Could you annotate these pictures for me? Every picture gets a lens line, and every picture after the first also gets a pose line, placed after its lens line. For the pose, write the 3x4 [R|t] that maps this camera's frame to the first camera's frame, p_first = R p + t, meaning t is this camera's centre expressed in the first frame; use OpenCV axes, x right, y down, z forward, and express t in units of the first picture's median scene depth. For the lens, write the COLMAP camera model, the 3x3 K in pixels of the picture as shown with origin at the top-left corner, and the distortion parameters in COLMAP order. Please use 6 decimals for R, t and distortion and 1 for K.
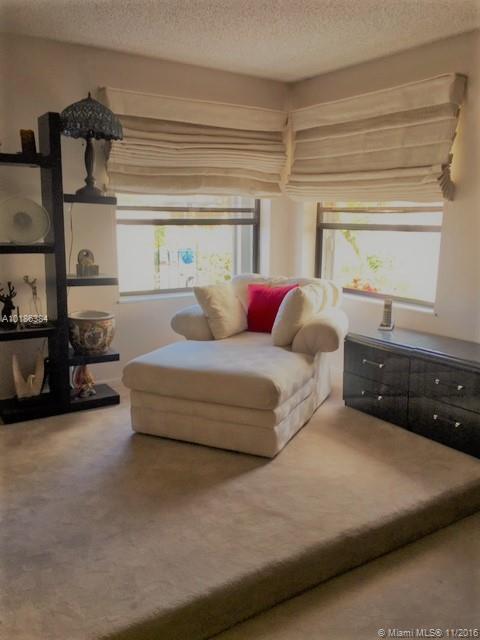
lens RADIAL K [[547.0, 0, 238.6], [0, 547.0, 323.1], [0, 0, 1]] dist [0.015545, 0.008967]
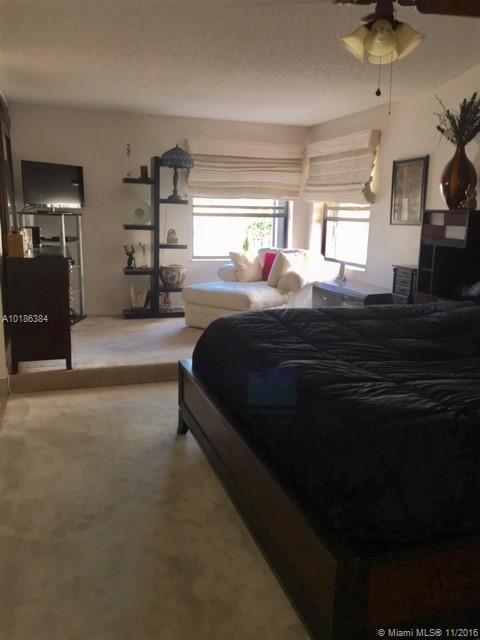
lens RADIAL K [[547.0, 0, 238.6], [0, 547.0, 323.1], [0, 0, 1]] dist [0.015545, 0.008967]
pose [[0.963691, 0.062467, -0.259612, 0.421466], [-0.060978, 0.998044, 0.013793, 0.137171], [0.259965, 0.002538, 0.965615, -0.689708]]
